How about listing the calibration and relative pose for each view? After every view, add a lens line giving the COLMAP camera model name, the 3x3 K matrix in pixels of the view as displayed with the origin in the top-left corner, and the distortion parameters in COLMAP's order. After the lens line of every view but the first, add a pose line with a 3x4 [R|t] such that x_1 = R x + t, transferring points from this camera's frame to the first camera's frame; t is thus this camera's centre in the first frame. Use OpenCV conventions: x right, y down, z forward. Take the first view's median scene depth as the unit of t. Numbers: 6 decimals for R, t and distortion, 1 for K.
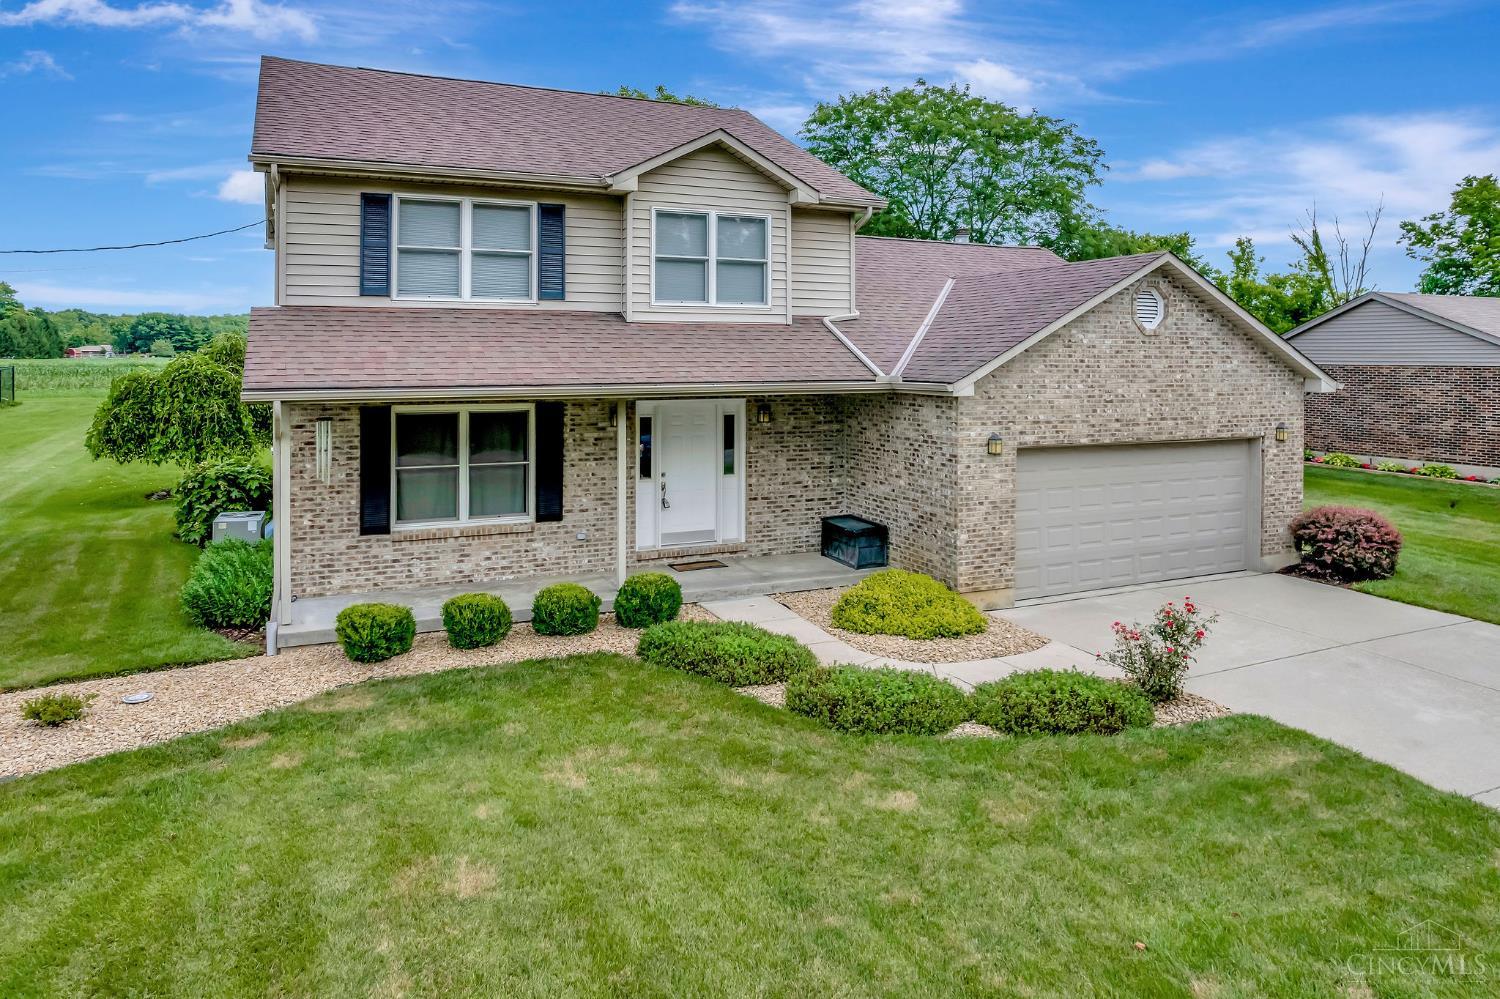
lens RADIAL K [[990.1, 0, 757.4], [0, 990.1, 350.9], [0, 0, 1]] dist [-0.026684, 0.004625]
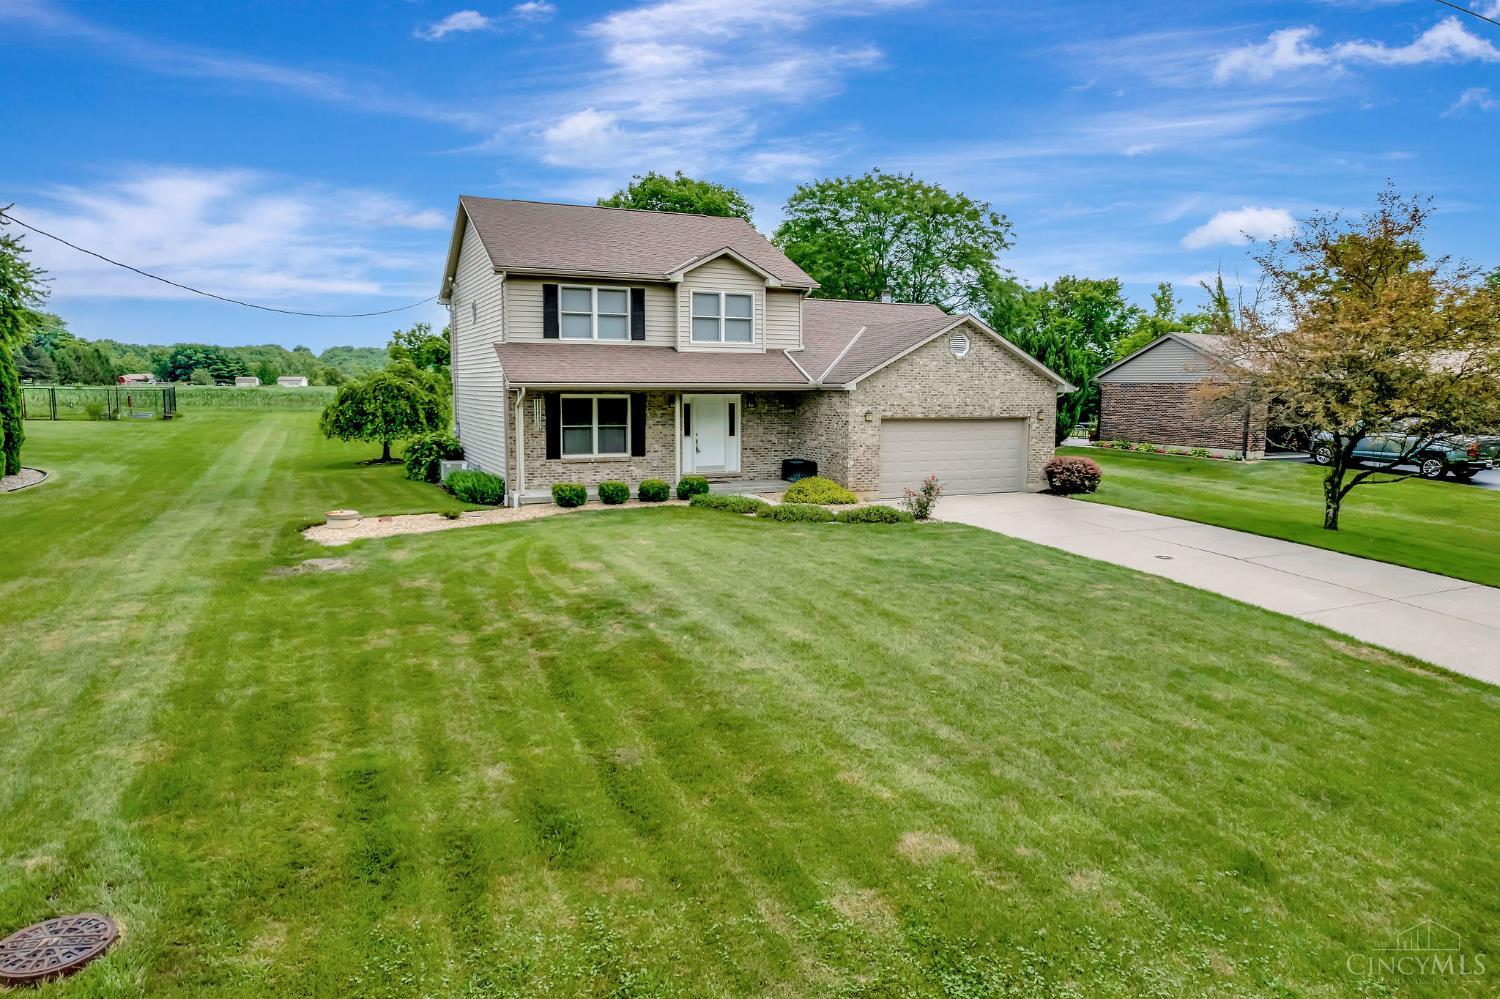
lens RADIAL K [[949.5, 0, 749.0], [0, 949.5, 475.5], [0, 0, 1]] dist [0.008182, -0.073284]
pose [[0.999956, 0.003601, -0.008607, 0.020793], [-0.002732, 0.995083, 0.099004, 0.026129], [0.008921, -0.098976, 0.995050, -0.830446]]
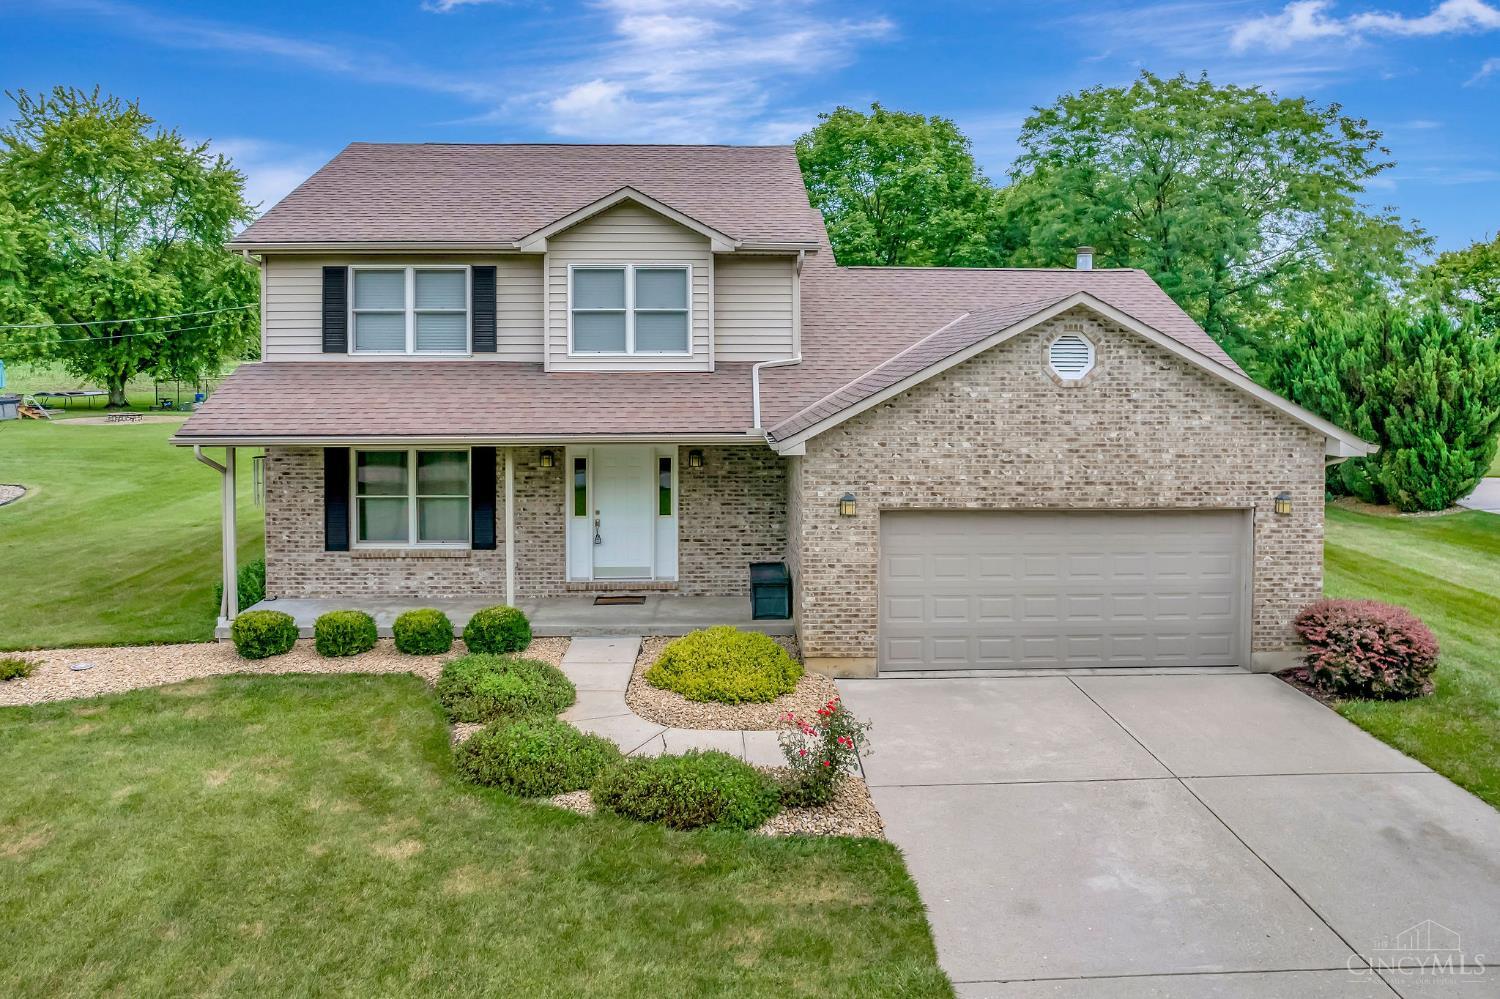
lens RADIAL K [[990.8, 0, 755.9], [0, 990.8, 362.9], [0, 0, 1]] dist [-0.038607, 0.018104]
pose [[0.920424, 0.001500, -0.390919, 0.507845], [0.003217, 0.999930, 0.011409, -0.050781], [0.390909, -0.011759, 0.920354, 0.089004]]
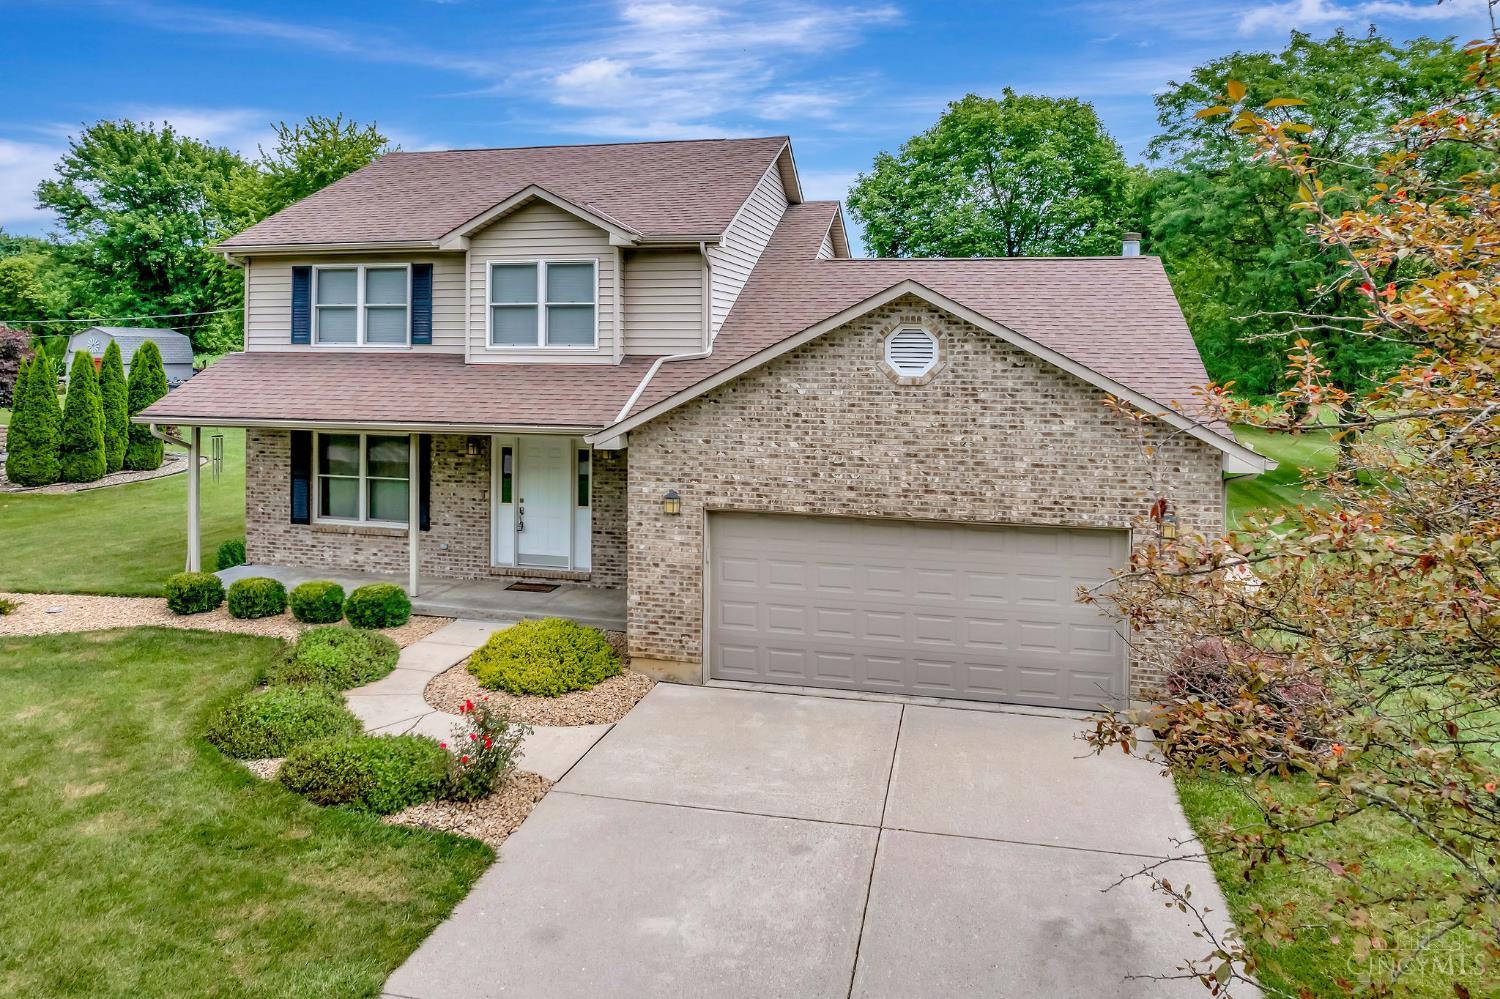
lens RADIAL K [[990.8, 0, 748.5], [0, 990.8, 341.8], [0, 0, 1]] dist [-0.034664, 0.016099]
pose [[0.784409, -0.002408, -0.620239, 0.831956], [-0.003095, 0.999965, -0.007796, -0.046292], [0.620236, 0.008035, 0.784374, 0.307637]]
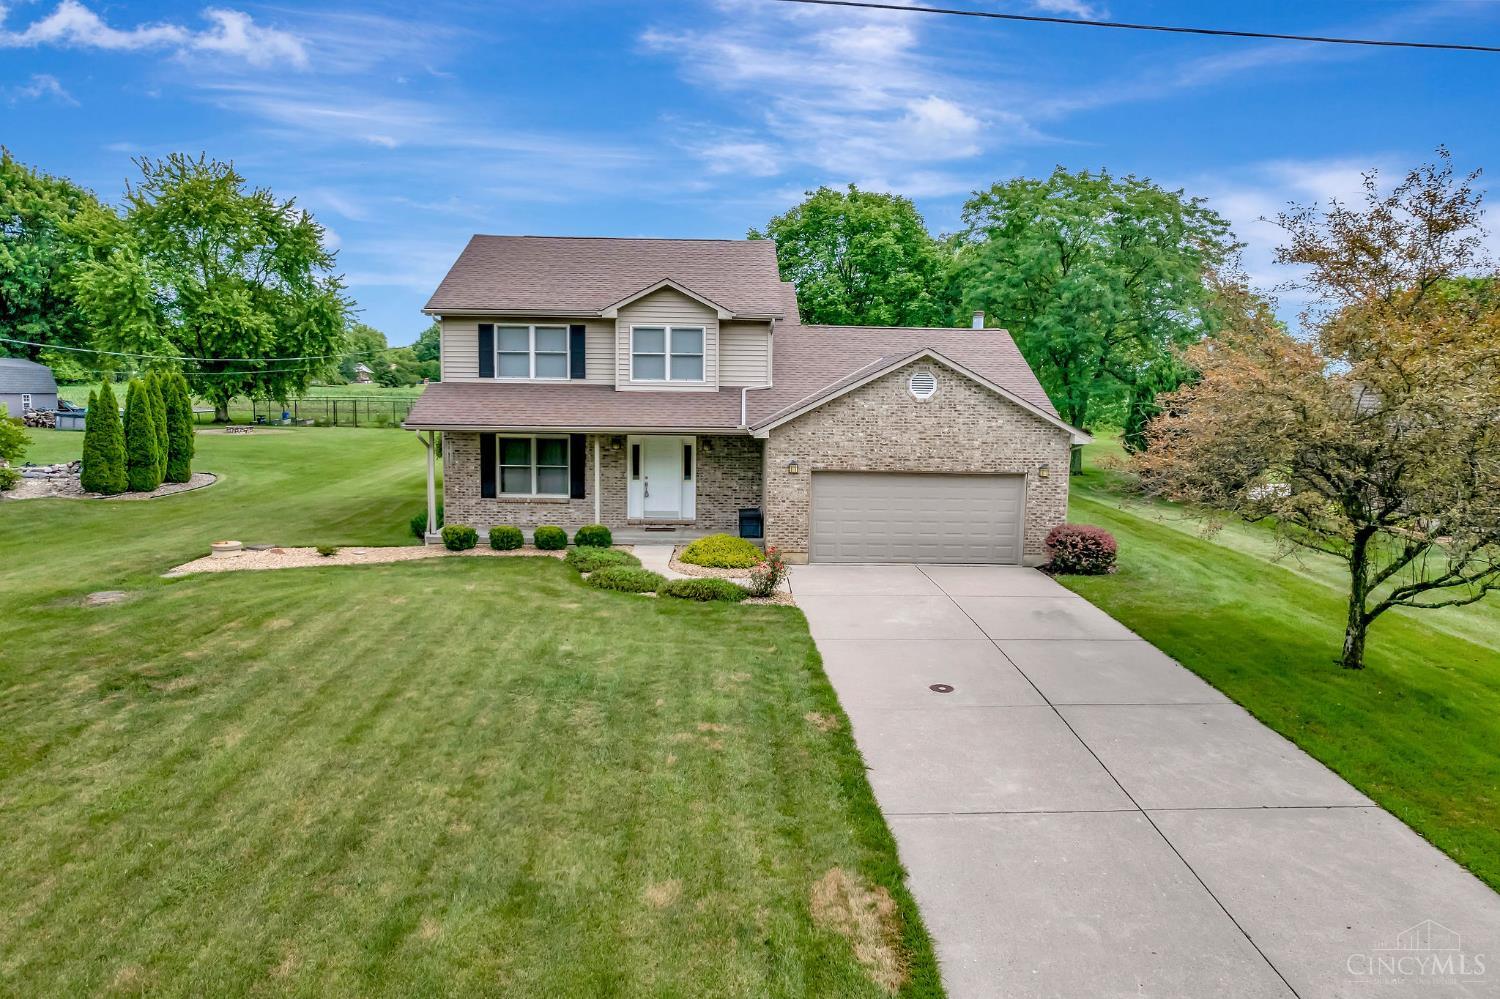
lens RADIAL K [[949.5, 0, 749.0], [0, 949.5, 475.5], [0, 0, 1]] dist [0.008182, -0.073284]
pose [[0.916354, 0.047592, -0.397531, 0.782098], [-0.010480, 0.995421, 0.095014, -0.042589], [0.400232, -0.082900, 0.912656, -0.488720]]
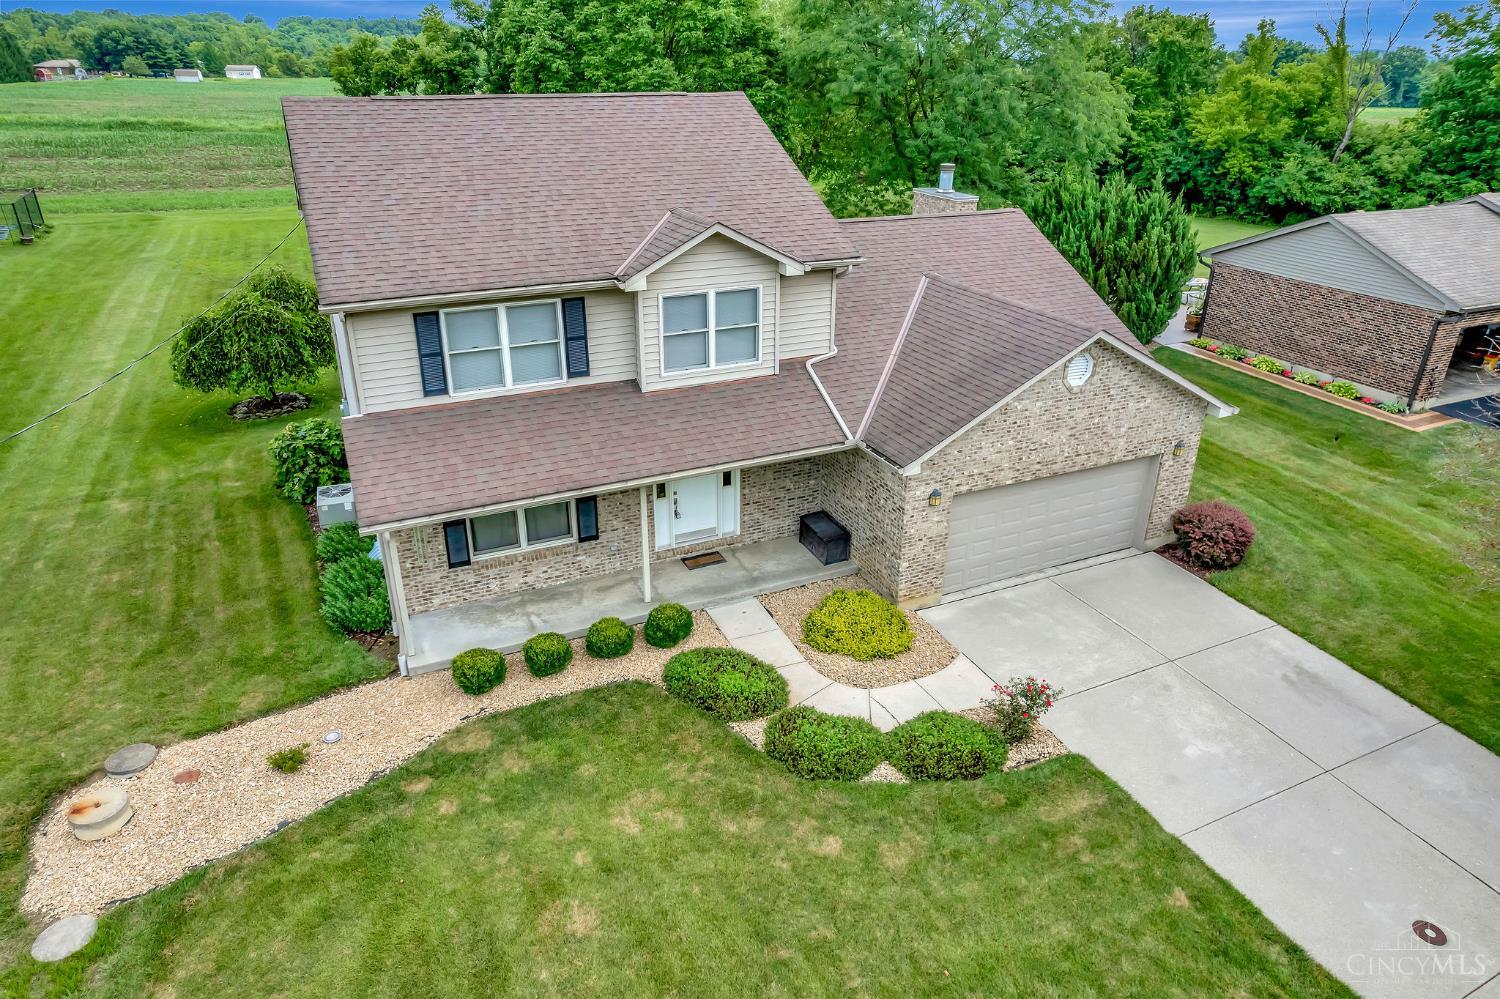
lens RADIAL K [[958.5, 0, 752.5], [0, 958.5, 481.7], [0, 0, 1]] dist [-0.040747, 0.034763]
pose [[0.999972, 0.006860, -0.003020, 0.007894], [-0.005017, 0.911962, 0.410245, -0.410970], [0.005568, -0.410218, 0.911971, -0.112580]]
